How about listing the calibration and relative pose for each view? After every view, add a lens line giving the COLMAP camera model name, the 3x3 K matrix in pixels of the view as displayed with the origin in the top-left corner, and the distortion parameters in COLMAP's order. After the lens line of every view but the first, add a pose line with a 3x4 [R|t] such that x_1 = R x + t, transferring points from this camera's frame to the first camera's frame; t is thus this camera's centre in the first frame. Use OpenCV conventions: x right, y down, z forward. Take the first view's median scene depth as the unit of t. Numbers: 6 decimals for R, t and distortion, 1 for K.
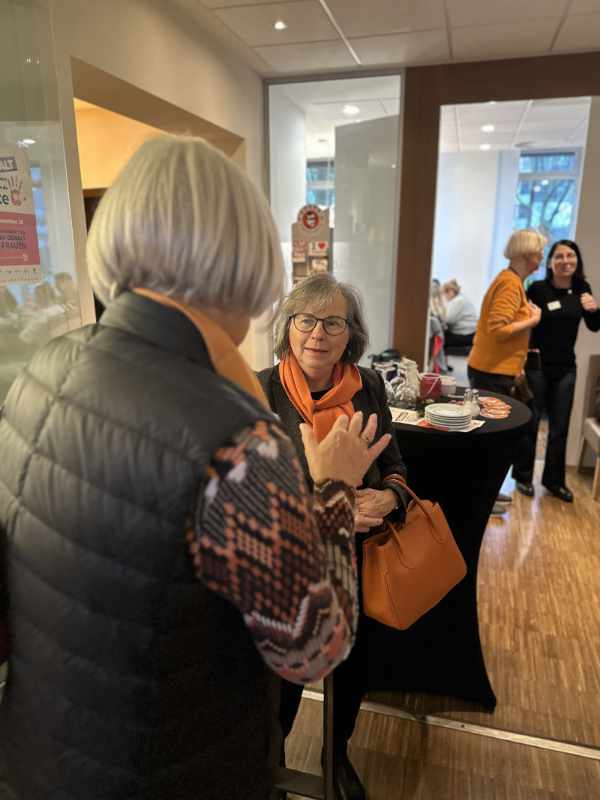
lens RADIAL K [[574.8, 0, 300.0], [0, 574.8, 405.7], [0, 0, 1]] dist [0.030754, -0.001795]
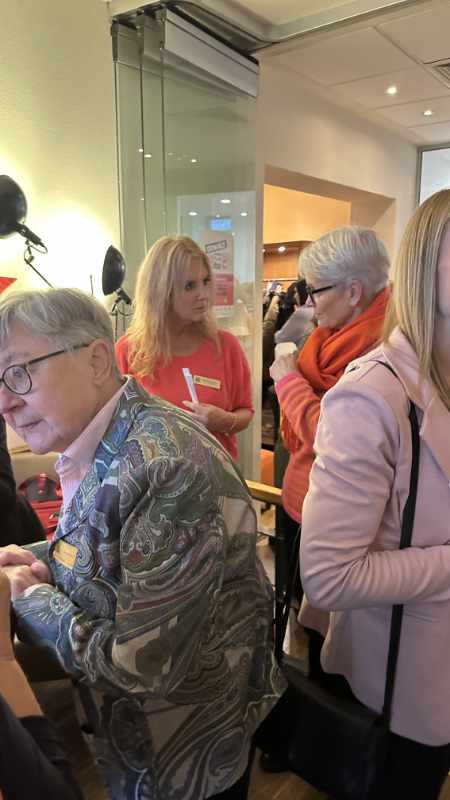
lens RADIAL K [[569.3, 0, 223.3], [0, 569.3, 407.2], [0, 0, 1]] dist [0.014095, -0.021232]
pose [[0.918157, 0.076520, -0.388758, 0.075024], [-0.096997, 0.994728, -0.033290, 0.043842], [0.384161, 0.068274, 0.920738, -0.211075]]
